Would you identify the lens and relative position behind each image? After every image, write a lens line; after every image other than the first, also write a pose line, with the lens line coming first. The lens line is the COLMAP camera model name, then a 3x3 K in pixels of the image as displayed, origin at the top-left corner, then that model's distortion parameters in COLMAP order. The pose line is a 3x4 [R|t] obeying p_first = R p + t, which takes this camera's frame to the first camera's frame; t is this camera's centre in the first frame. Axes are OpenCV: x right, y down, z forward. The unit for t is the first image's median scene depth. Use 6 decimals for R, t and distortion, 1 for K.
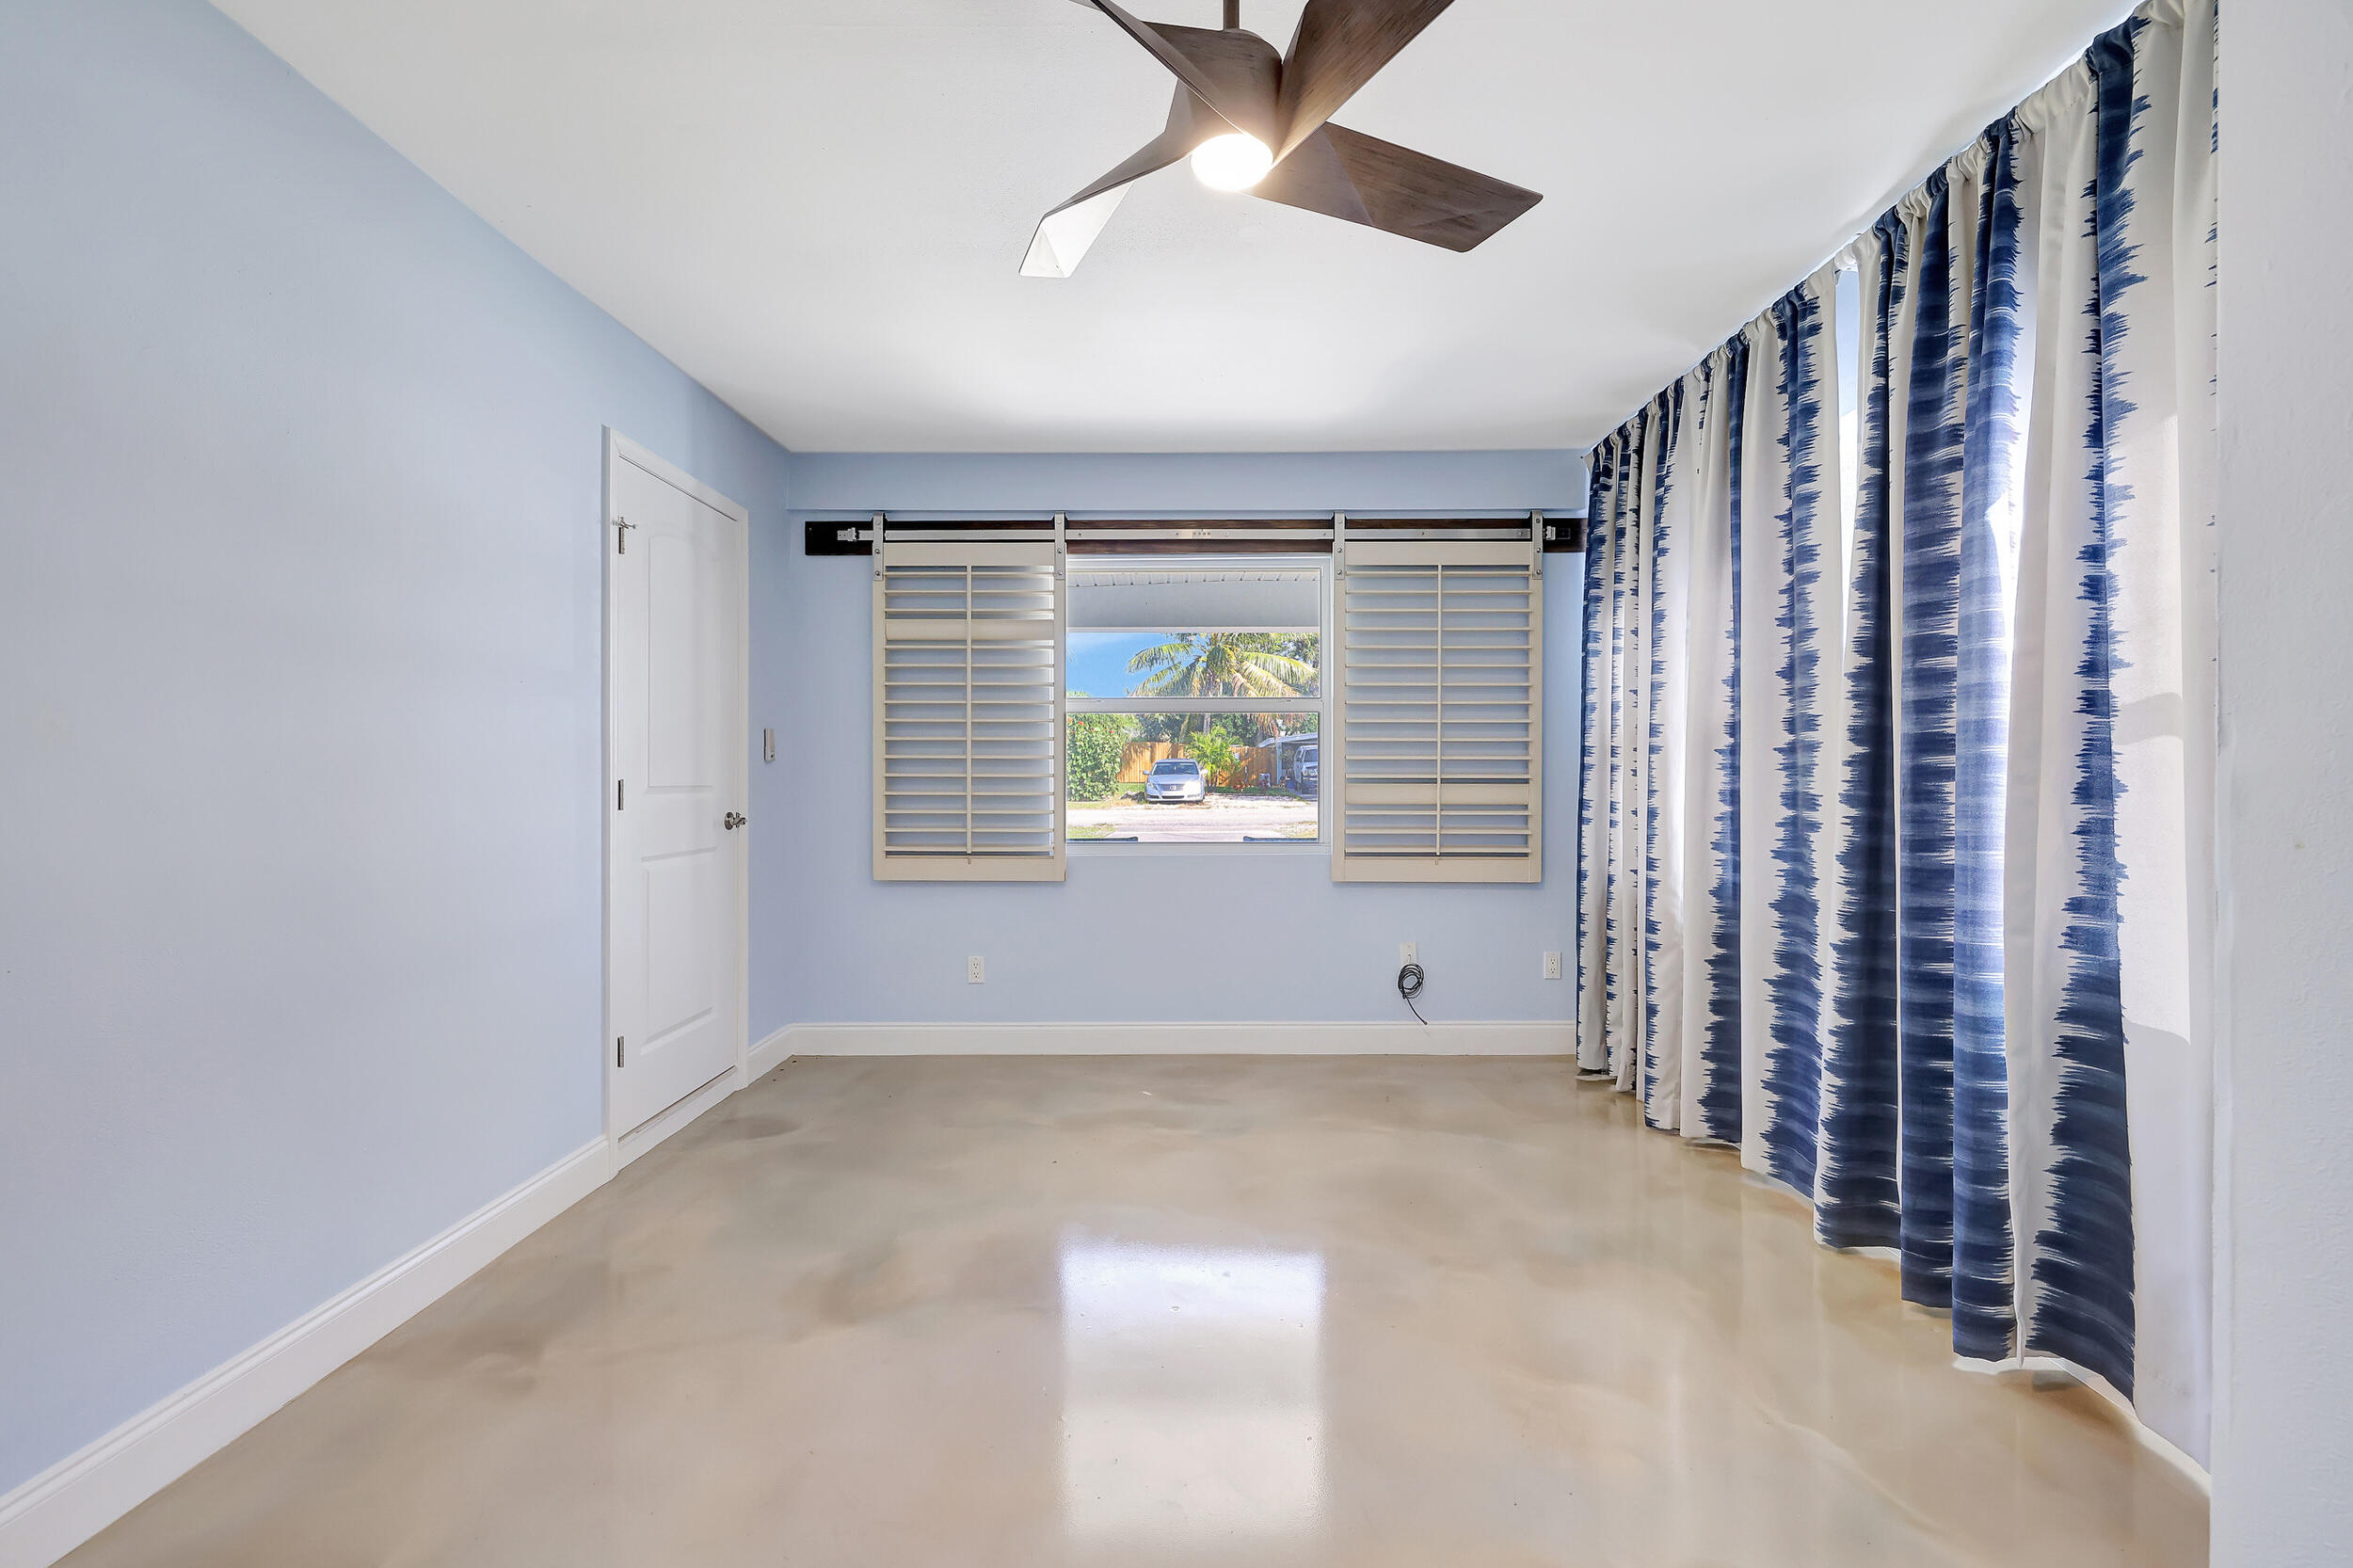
lens RADIAL K [[984.0, 0, 1192.3], [0, 984.0, 781.7], [0, 0, 1]] dist [-0.009214, 0.000918]
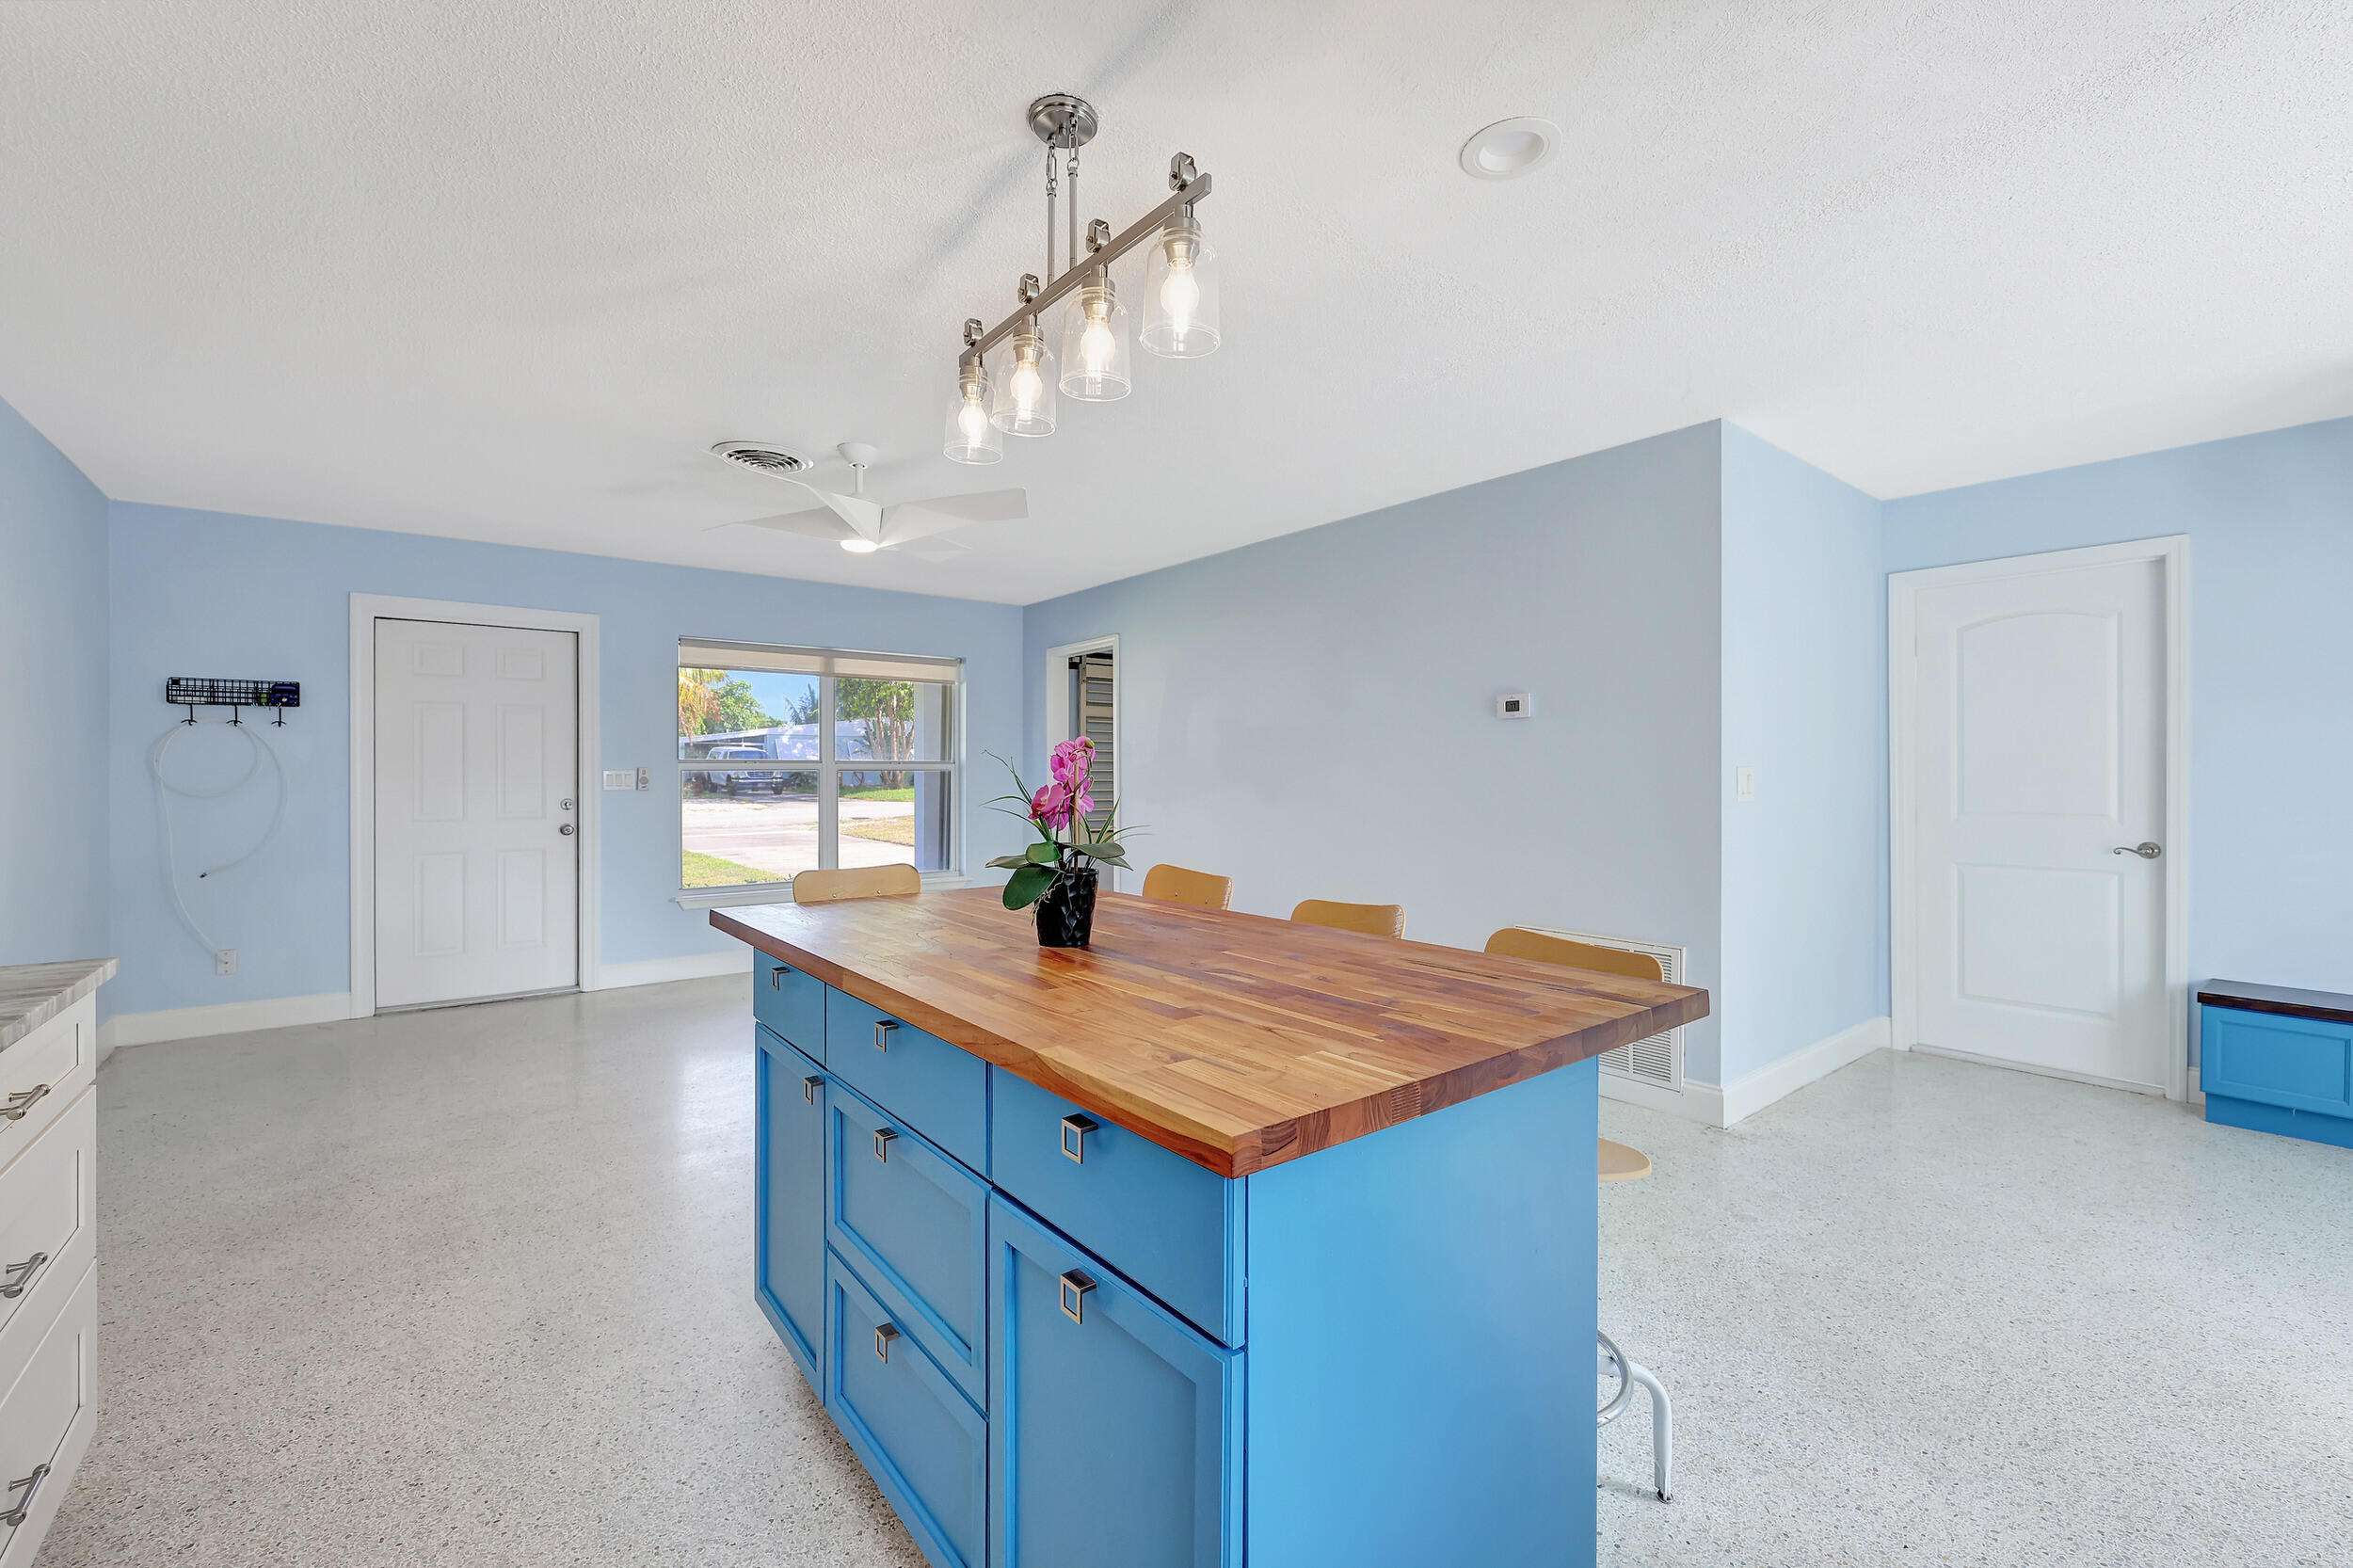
lens RADIAL K [[984.0, 0, 1171.5], [0, 984.0, 776.4], [0, 0, 1]] dist [-0.009214, 0.000918]
pose [[0.772109, -0.004891, 0.635471, -0.225021], [0.006536, 0.999979, -0.000244, -0.004873], [-0.635456, 0.004341, 0.772125, -0.088026]]
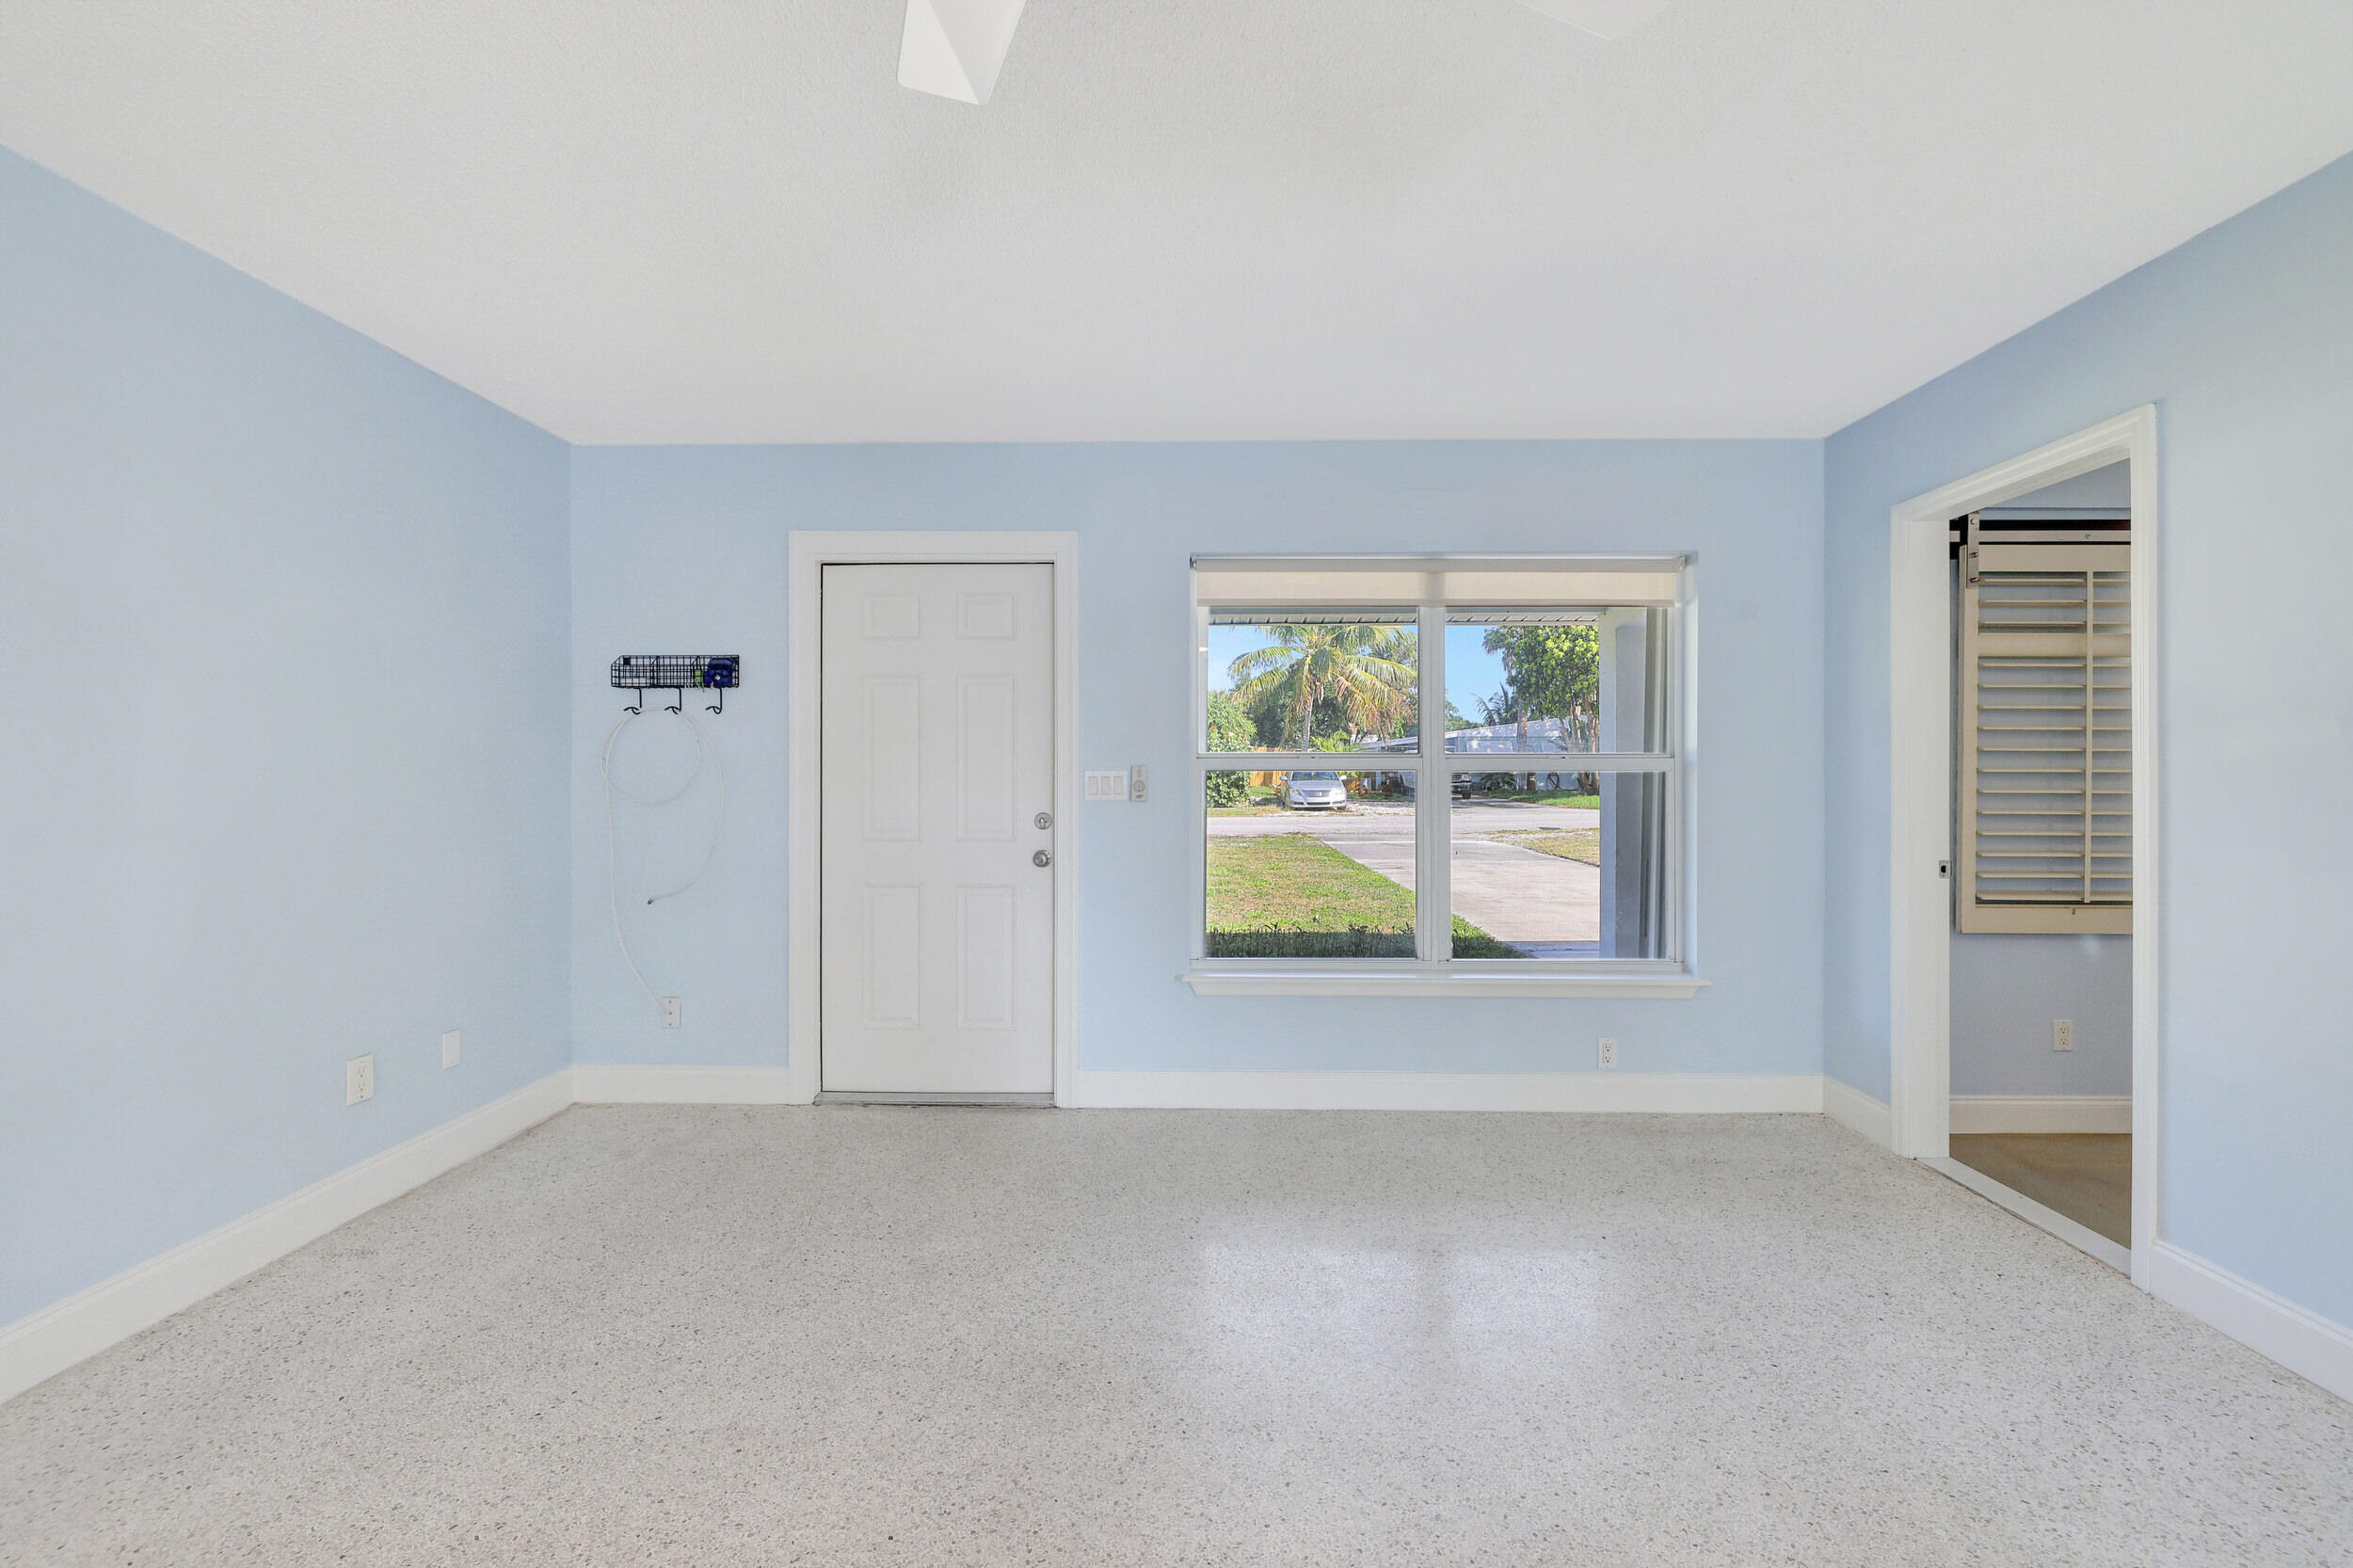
lens RADIAL K [[984.0, 0, 1182.4], [0, 984.0, 770.9], [0, 0, 1]] dist [-0.009214, 0.000918]
pose [[0.999889, -0.000122, 0.014883, -0.169043], [0.000298, 0.999929, -0.011871, -0.005387], [-0.014880, 0.011874, 0.999819, 0.024428]]
